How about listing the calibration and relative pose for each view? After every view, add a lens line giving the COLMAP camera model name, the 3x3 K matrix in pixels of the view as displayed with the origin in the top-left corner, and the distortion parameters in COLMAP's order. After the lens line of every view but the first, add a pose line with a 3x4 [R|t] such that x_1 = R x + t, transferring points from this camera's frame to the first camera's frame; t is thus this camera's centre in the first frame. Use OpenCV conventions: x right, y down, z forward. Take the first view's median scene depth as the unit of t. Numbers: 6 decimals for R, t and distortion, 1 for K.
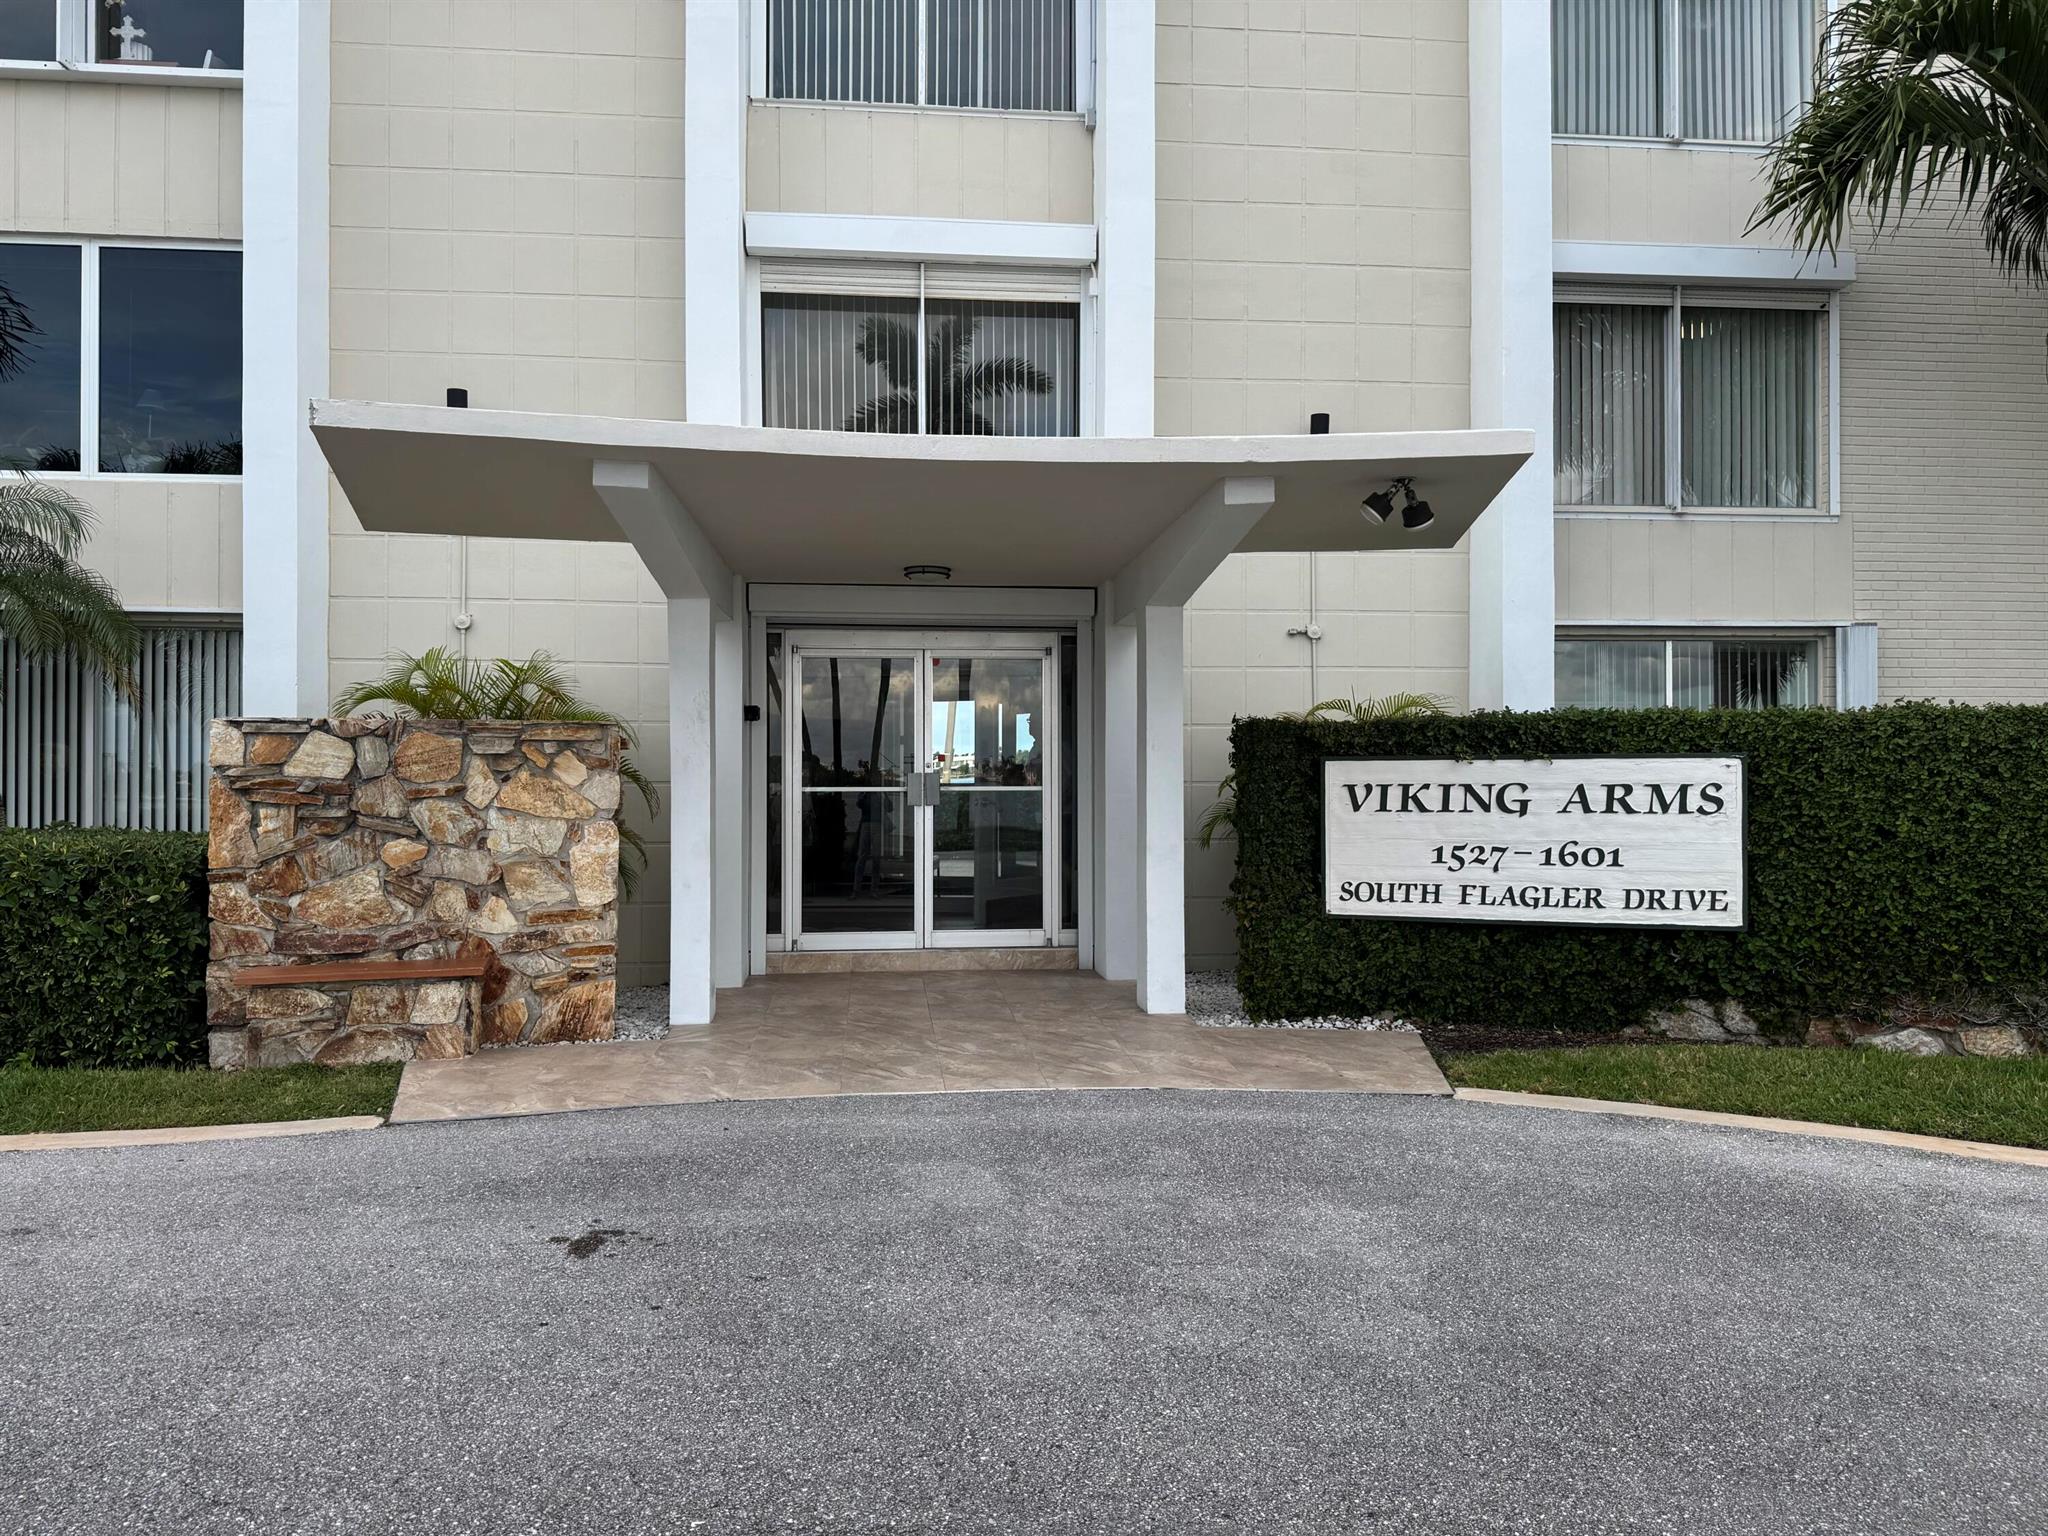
lens RADIAL K [[1451.9, 0, 1024.0], [0, 1451.9, 768.0], [0, 0, 1]] dist [0.059268, -0.000405]
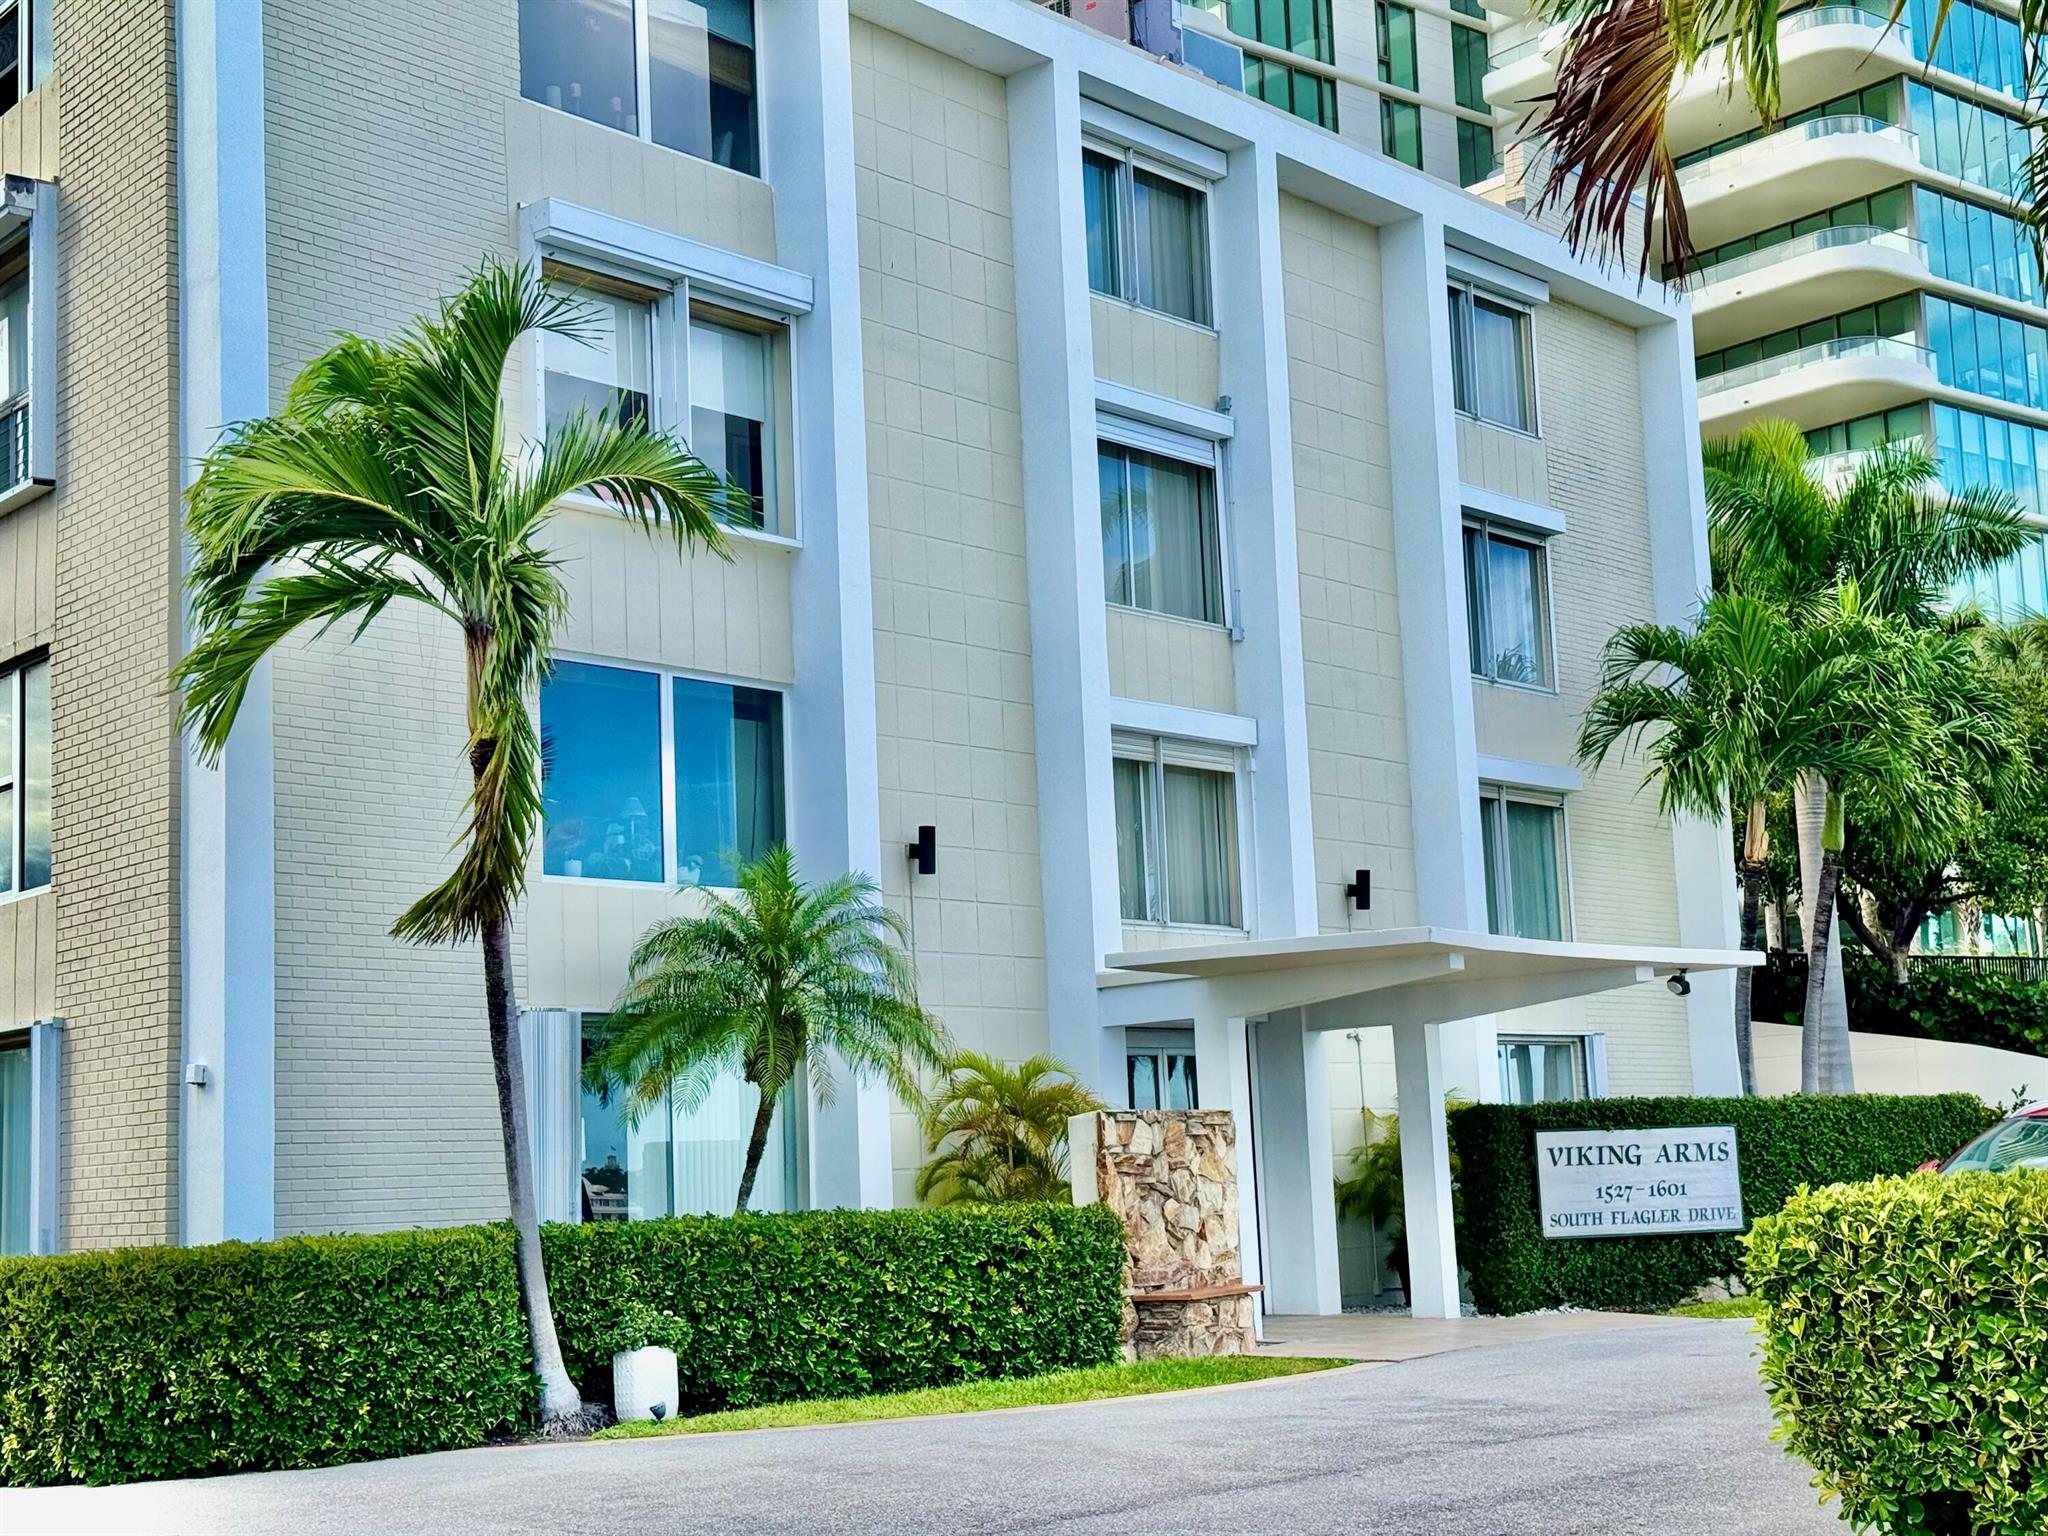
lens RADIAL K [[2833.7, 0, 1024.0], [0, 2833.7, 768.0], [0, 0, 1]] dist [0.197064, -0.424711]
pose [[0.715263, 0.072049, 0.695132, -2.321077], [0.034094, 0.989890, -0.137682, 0.011130], [-0.698023, 0.122179, 0.705575, -0.778028]]
